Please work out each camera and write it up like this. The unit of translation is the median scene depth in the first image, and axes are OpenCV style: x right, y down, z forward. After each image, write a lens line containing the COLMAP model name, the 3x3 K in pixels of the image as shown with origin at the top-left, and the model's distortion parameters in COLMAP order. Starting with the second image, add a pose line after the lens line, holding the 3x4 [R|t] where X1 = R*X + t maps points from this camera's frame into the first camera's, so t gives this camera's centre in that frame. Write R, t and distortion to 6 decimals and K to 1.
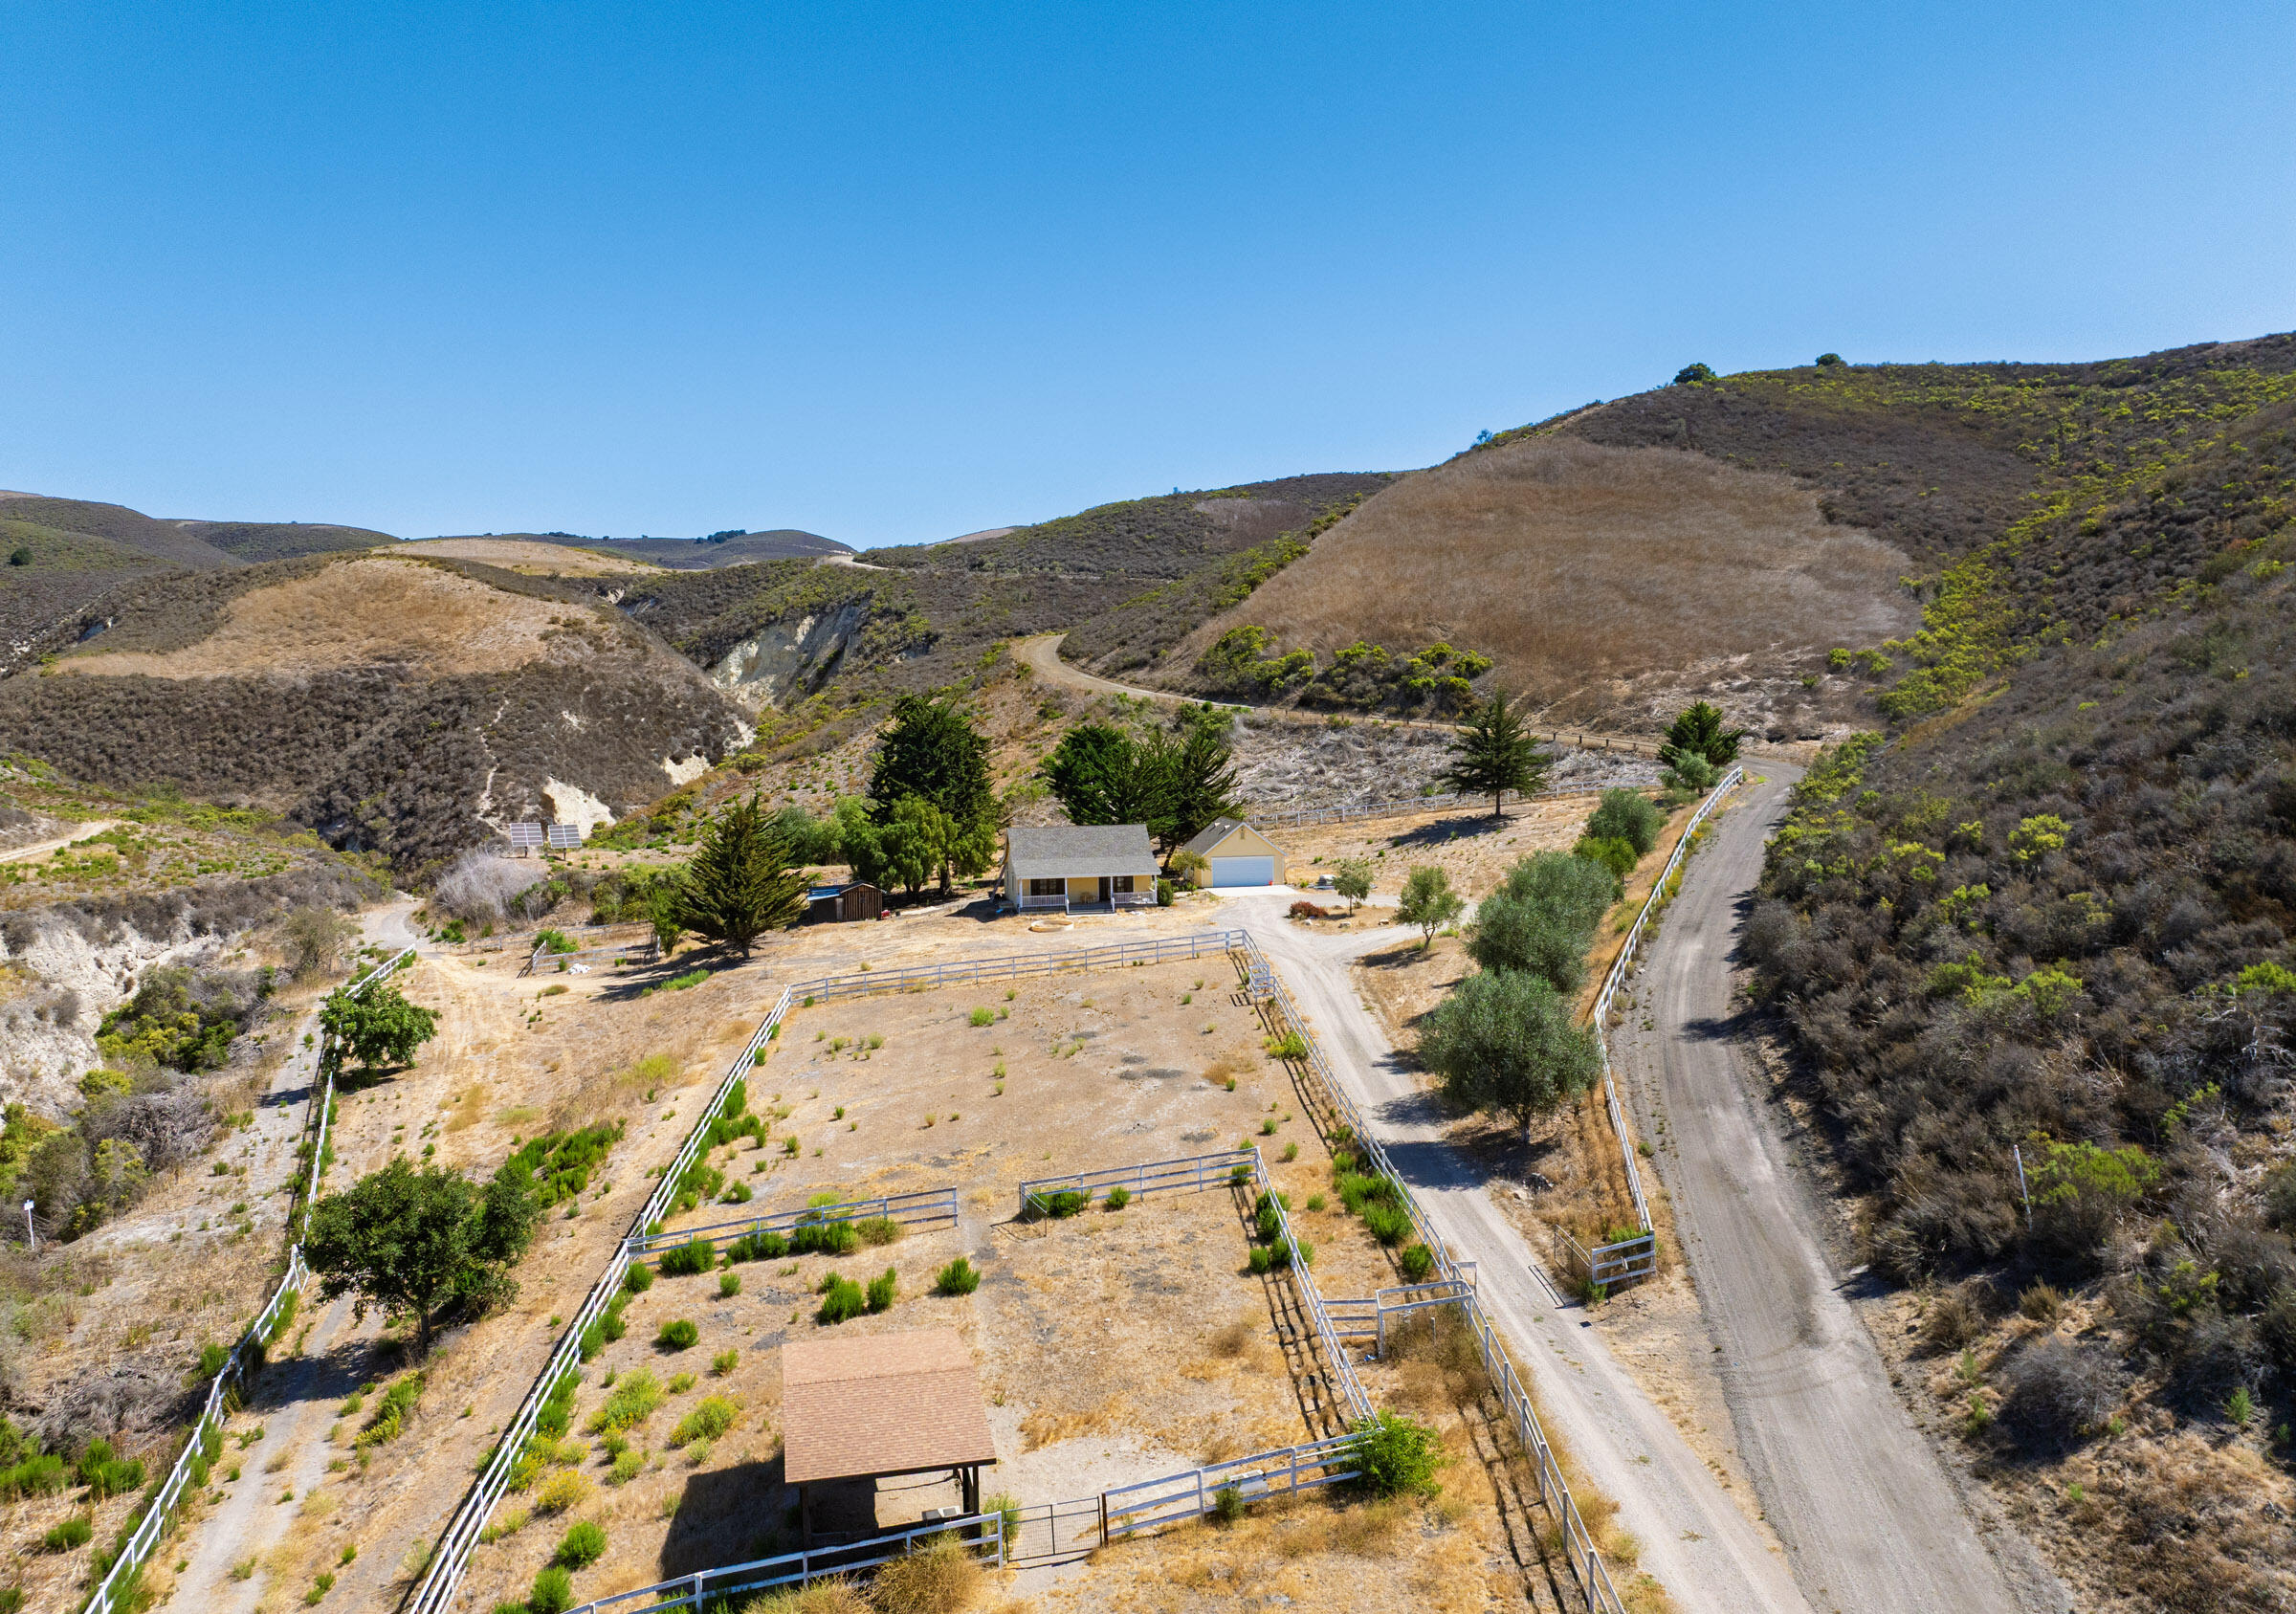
lens RADIAL K [[1611.5, 0, 1157.4], [0, 1611.5, 753.7], [0, 0, 1]] dist [-0.030384, -0.013391]
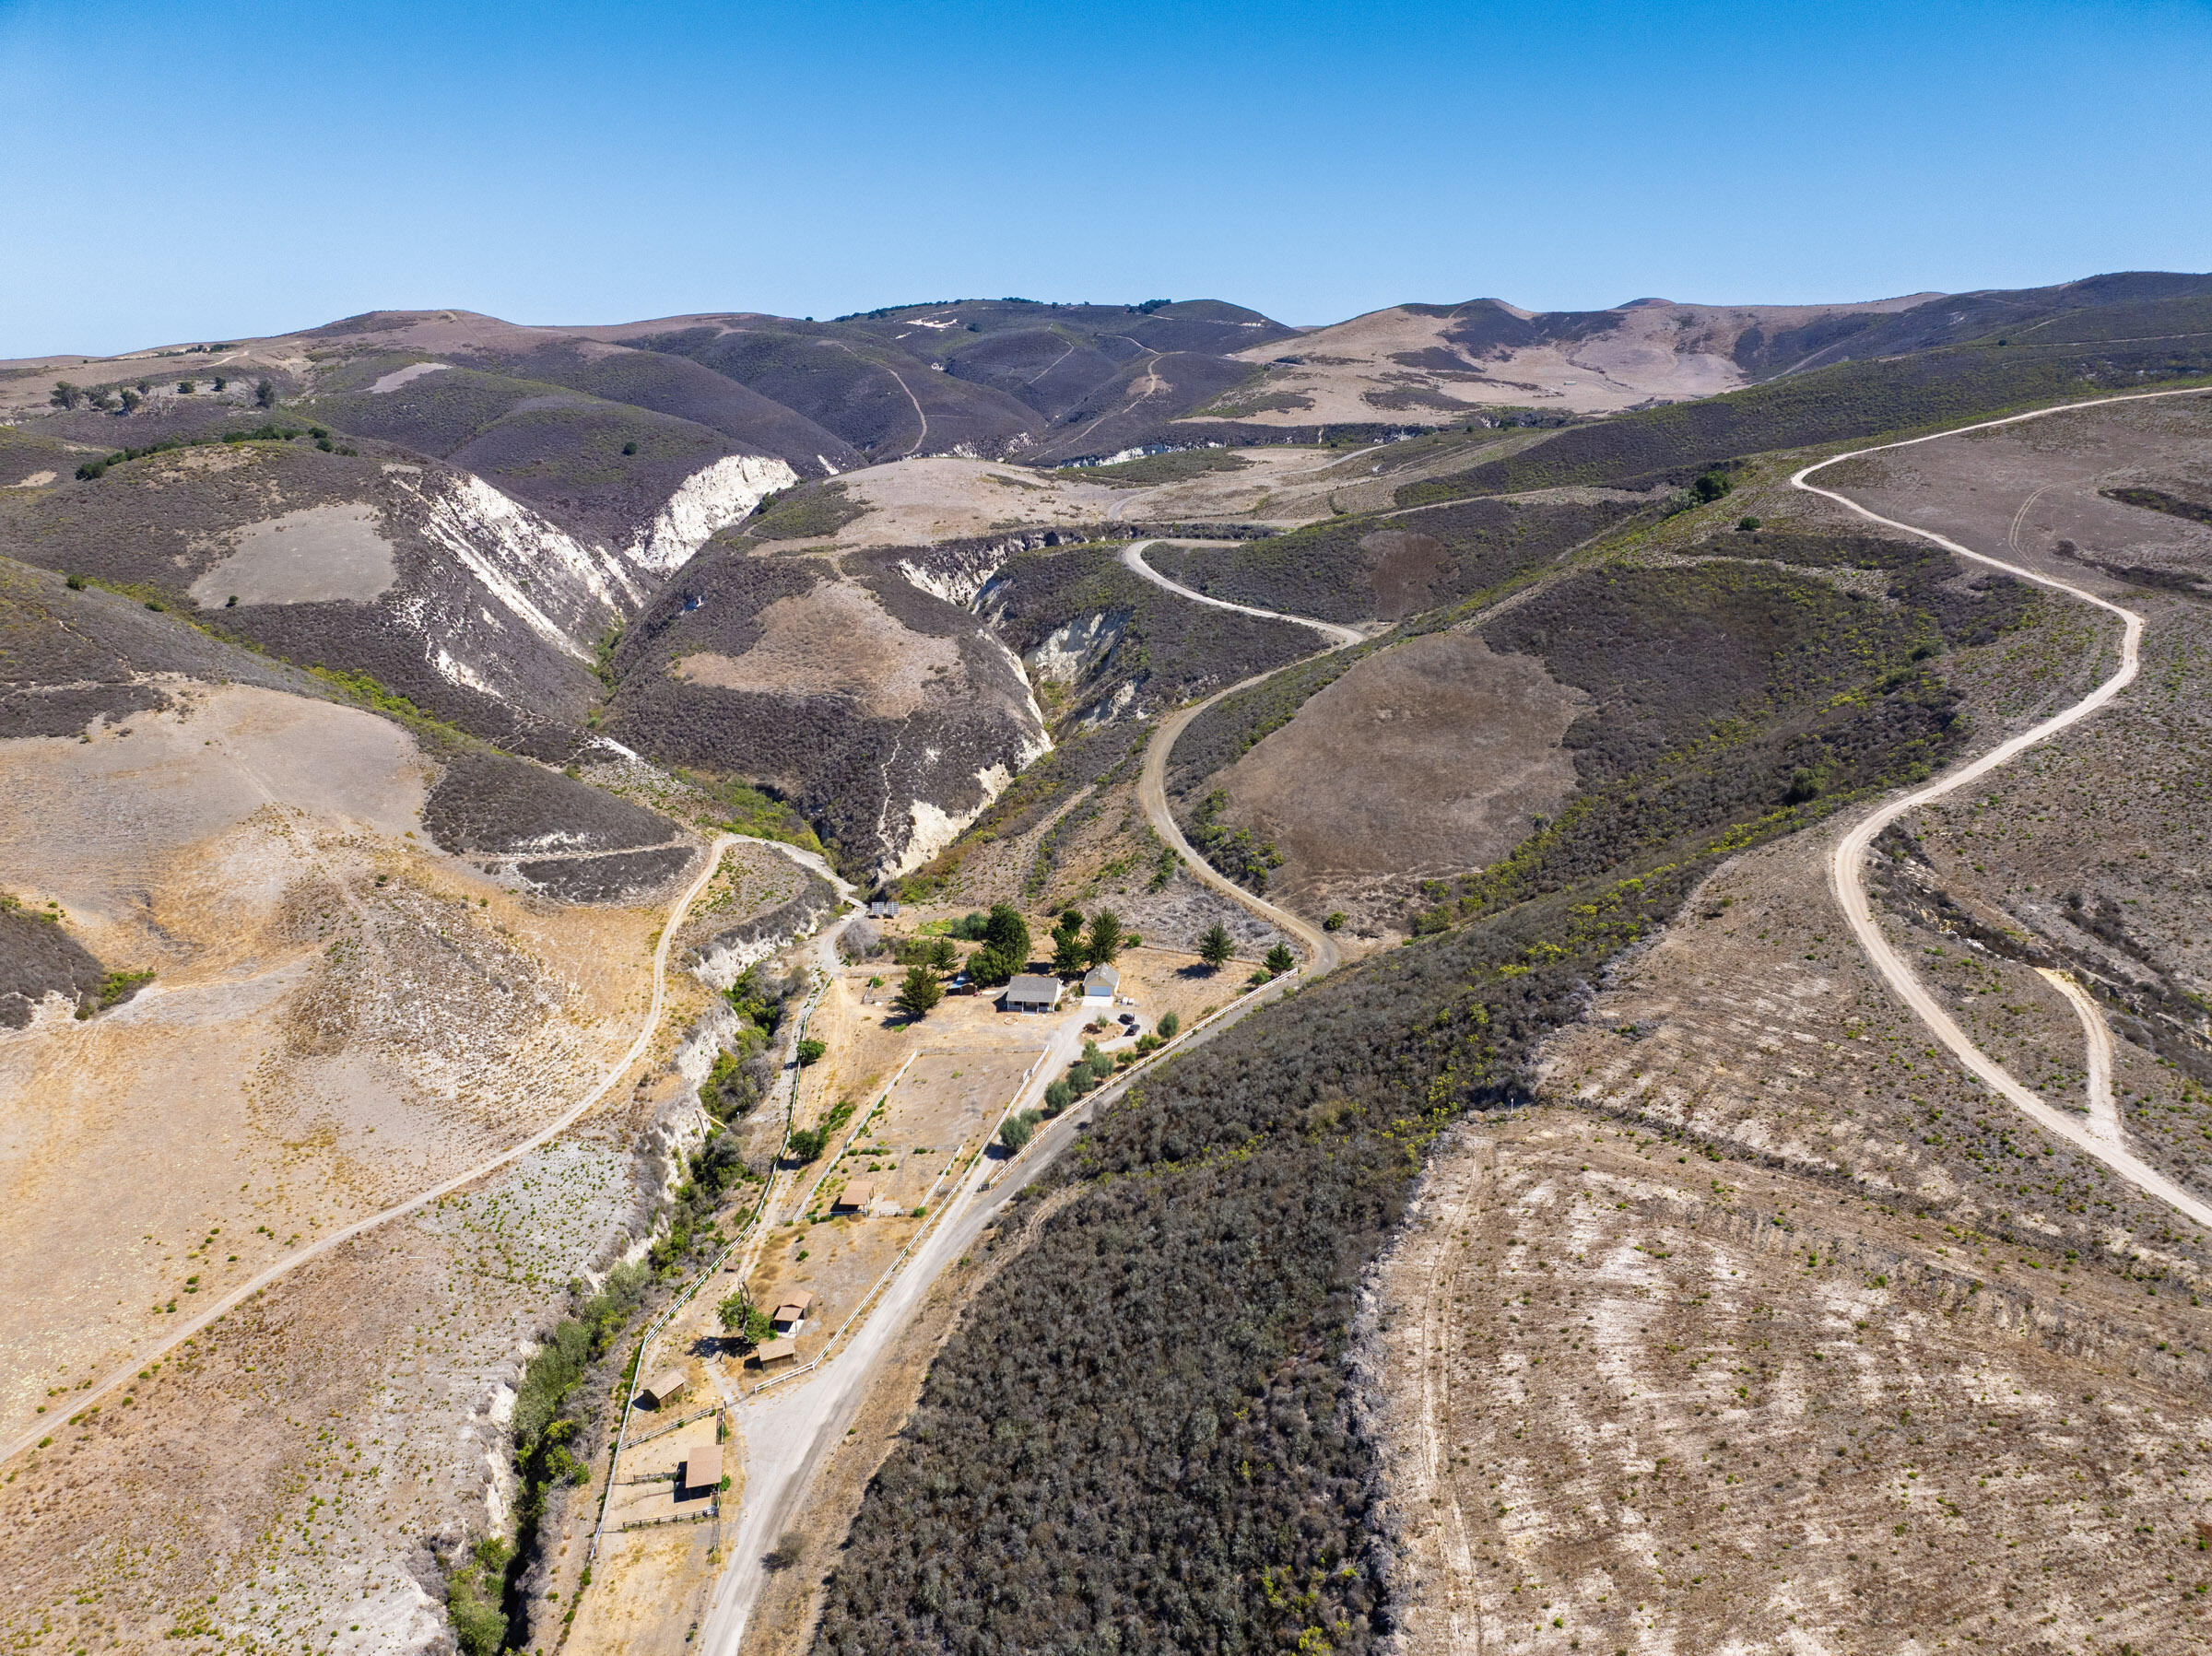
lens RADIAL K [[1555.1, 0, 1116.7], [0, 1555.1, 824.0], [0, 0, 1]] dist [-0.035476, -0.001467]
pose [[0.951686, 0.092498, -0.292809, 0.412595], [-0.015022, 0.966435, 0.256470, -0.439335], [0.306704, -0.239680, 0.921133, -0.682736]]
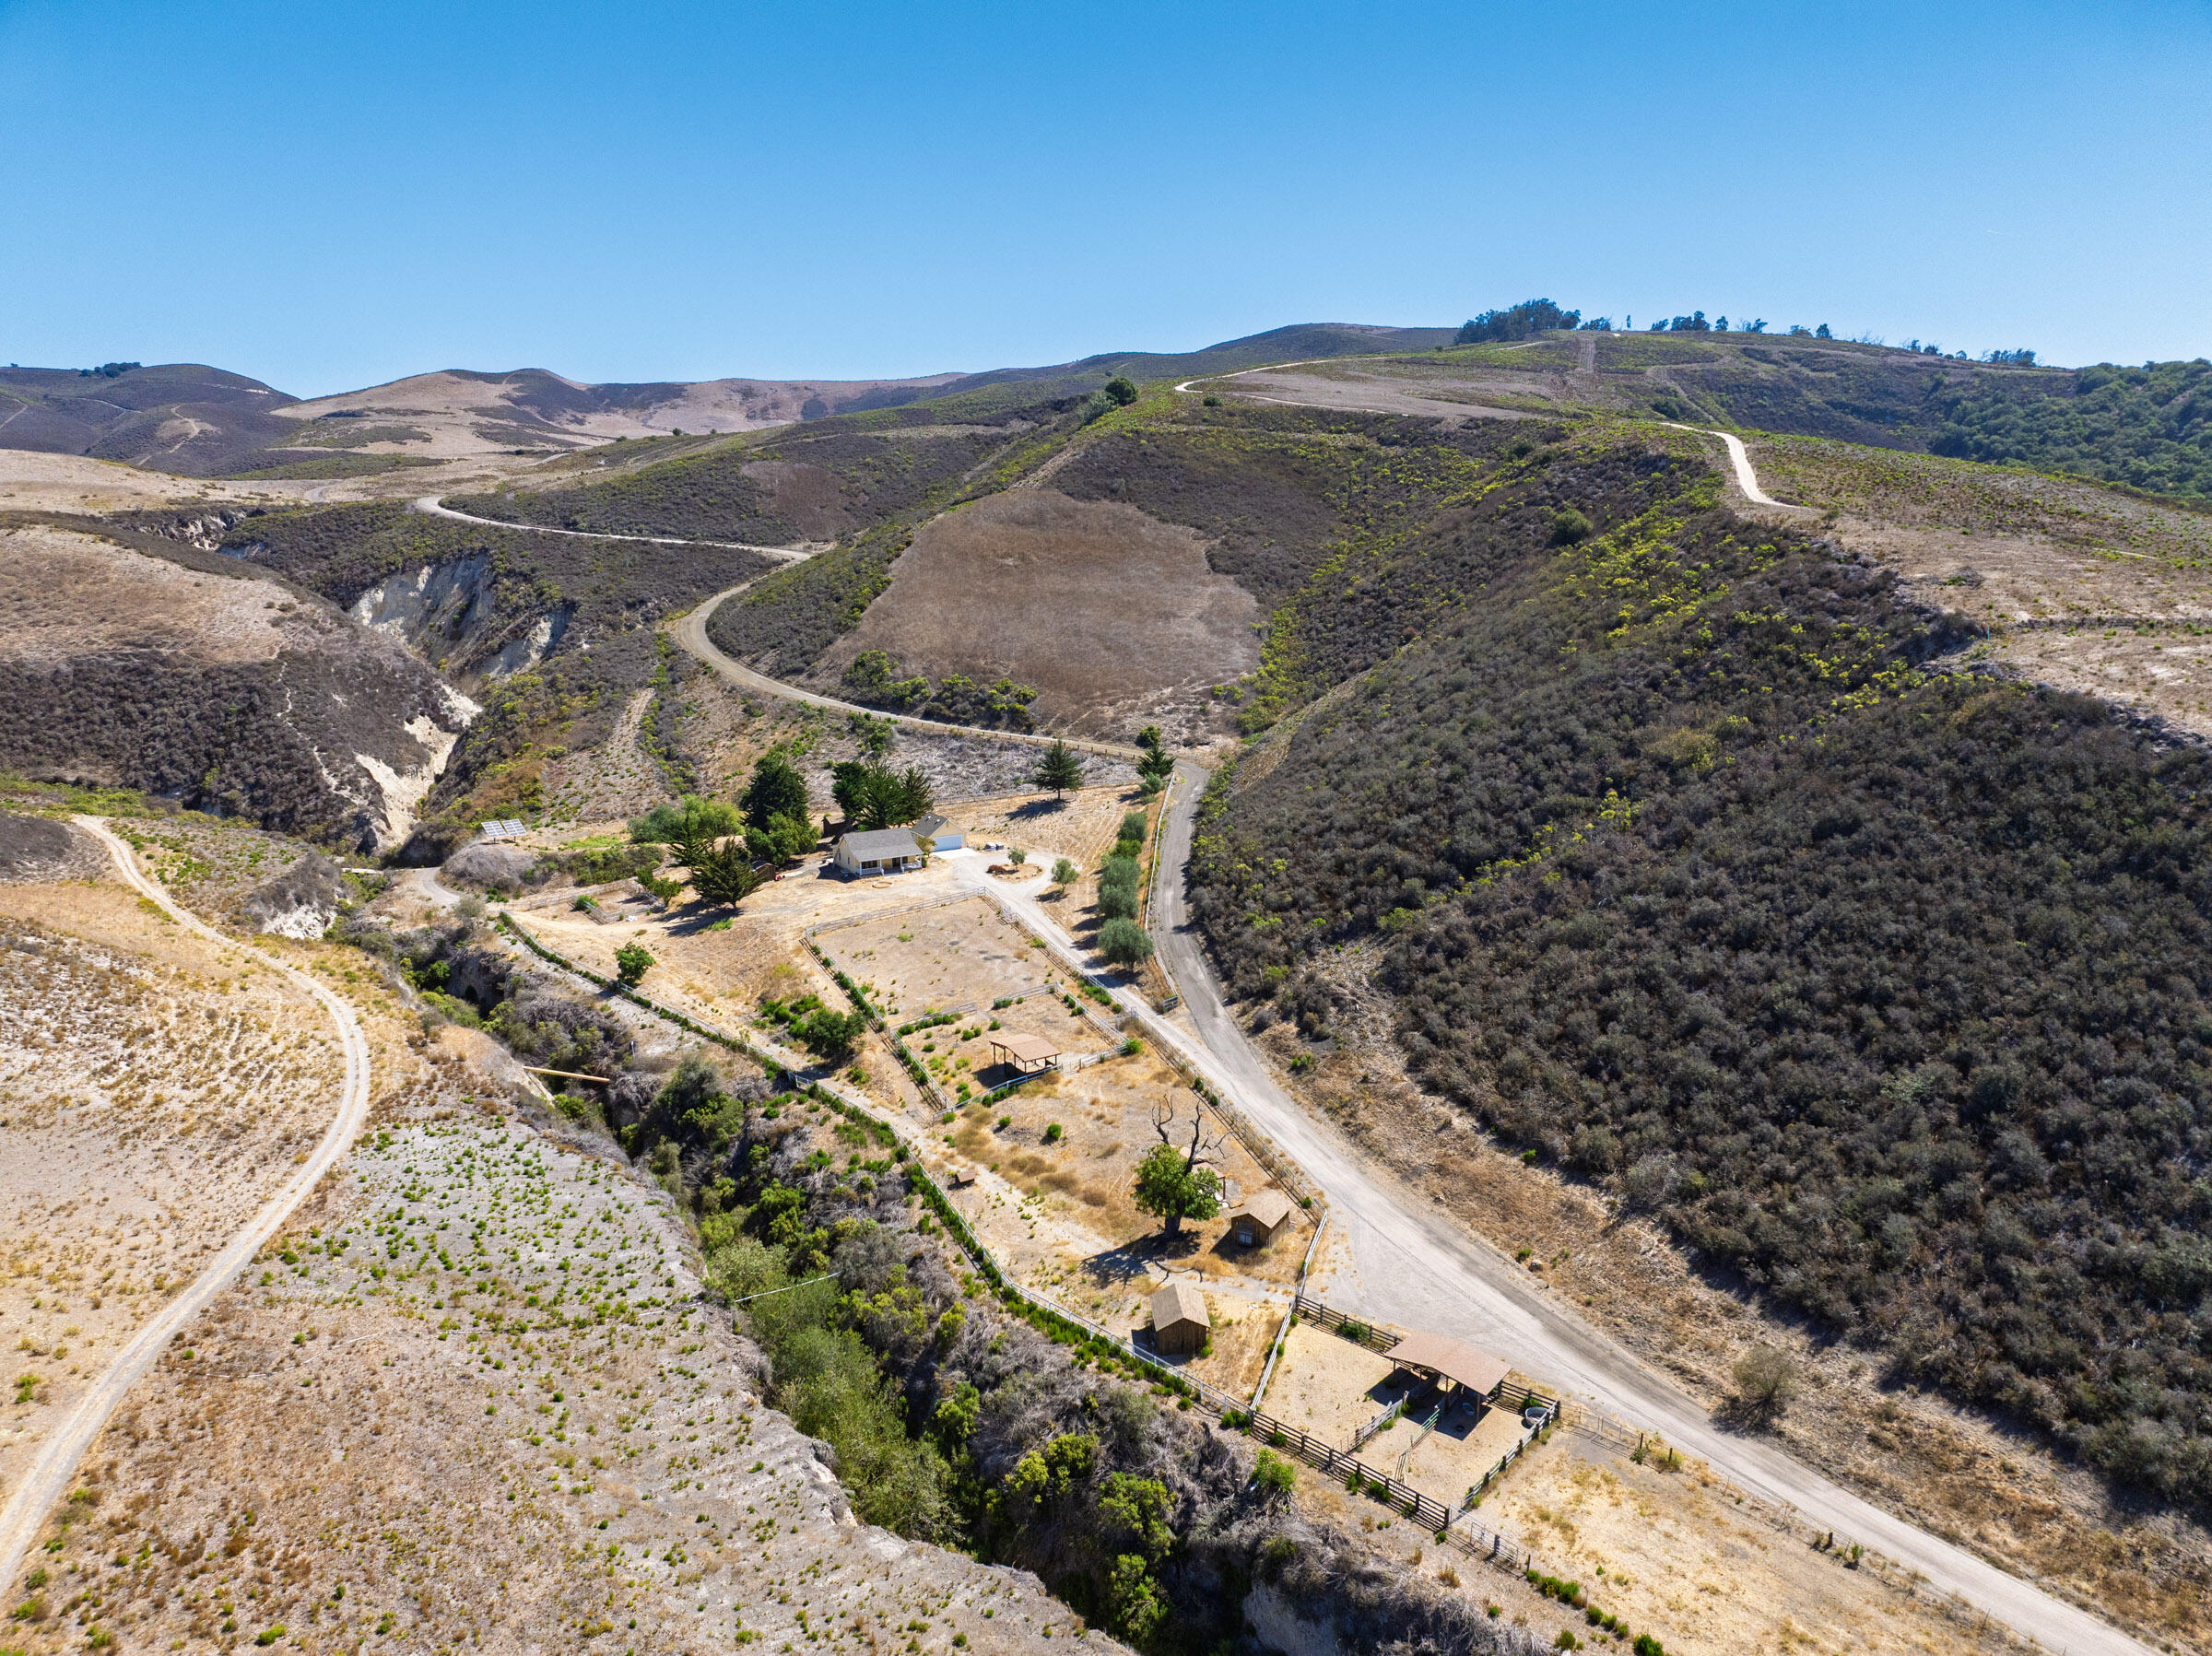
lens RADIAL K [[1555.1, 0, 1111.5], [0, 1555.1, 817.2], [0, 0, 1]] dist [-0.035476, -0.001467]
pose [[0.943345, -0.058095, 0.326688, -0.193429], [0.004499, 0.986703, 0.162473, -0.136912], [-0.331783, -0.151798, 0.931063, -0.442432]]
